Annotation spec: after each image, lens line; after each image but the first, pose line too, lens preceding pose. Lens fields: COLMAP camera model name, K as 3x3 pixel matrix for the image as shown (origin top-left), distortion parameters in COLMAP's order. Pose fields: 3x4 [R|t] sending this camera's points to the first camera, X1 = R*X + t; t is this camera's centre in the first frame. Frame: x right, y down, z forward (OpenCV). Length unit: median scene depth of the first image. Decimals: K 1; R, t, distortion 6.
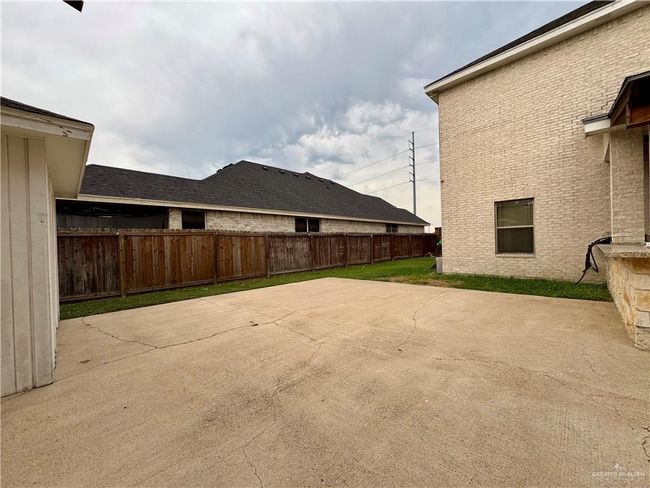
lens RADIAL K [[259.9, 0, 329.3], [0, 259.9, 244.8], [0, 0, 1]] dist [-0.003119, -0.000063]
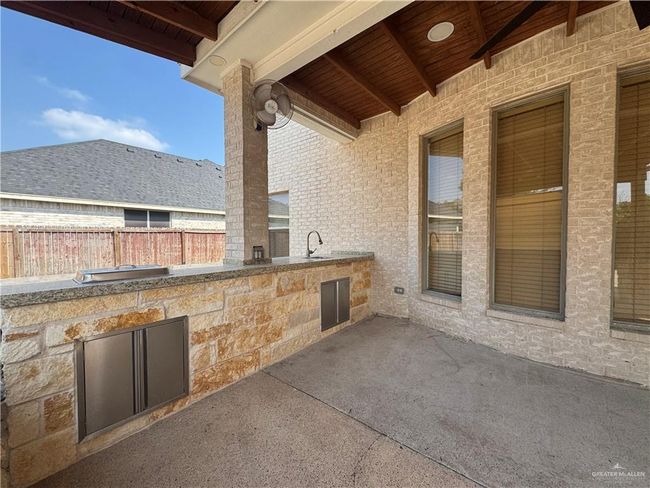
lens RADIAL K [[259.9, 0, 323.7], [0, 259.9, 244.1], [0, 0, 1]] dist [-0.003119, -0.000063]
pose [[0.996214, 0.018979, 0.084843, 0.807352], [-0.020357, 0.999674, 0.015407, -0.035959], [-0.084523, -0.017076, 0.996275, 0.213416]]
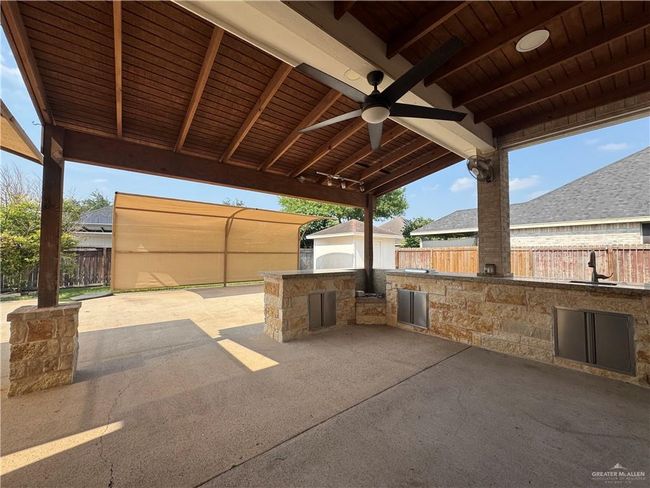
lens RADIAL K [[259.9, 0, 326.2], [0, 259.9, 243.6], [0, 0, 1]] dist [-0.003119, -0.000063]
pose [[-0.109857, -0.012081, -0.993874, 1.309375], [-0.009959, 0.999889, -0.011053, -0.057041], [0.993898, 0.008684, -0.109965, 0.327203]]
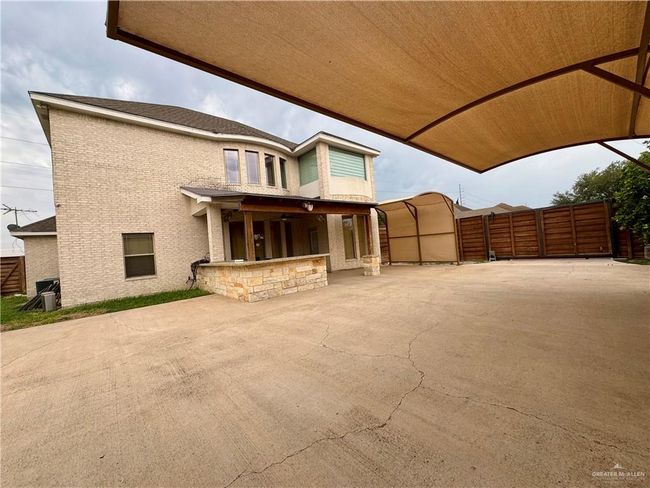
lens RADIAL K [[259.9, 0, 324.3], [0, 259.9, 242.6], [0, 0, 1]] dist [-0.003119, -0.000063]
pose [[0.070238, 0.038814, 0.996775, -0.469014], [0.087117, 0.995186, -0.044891, 0.005190], [-0.993719, 0.089989, 0.066518, 0.040590]]
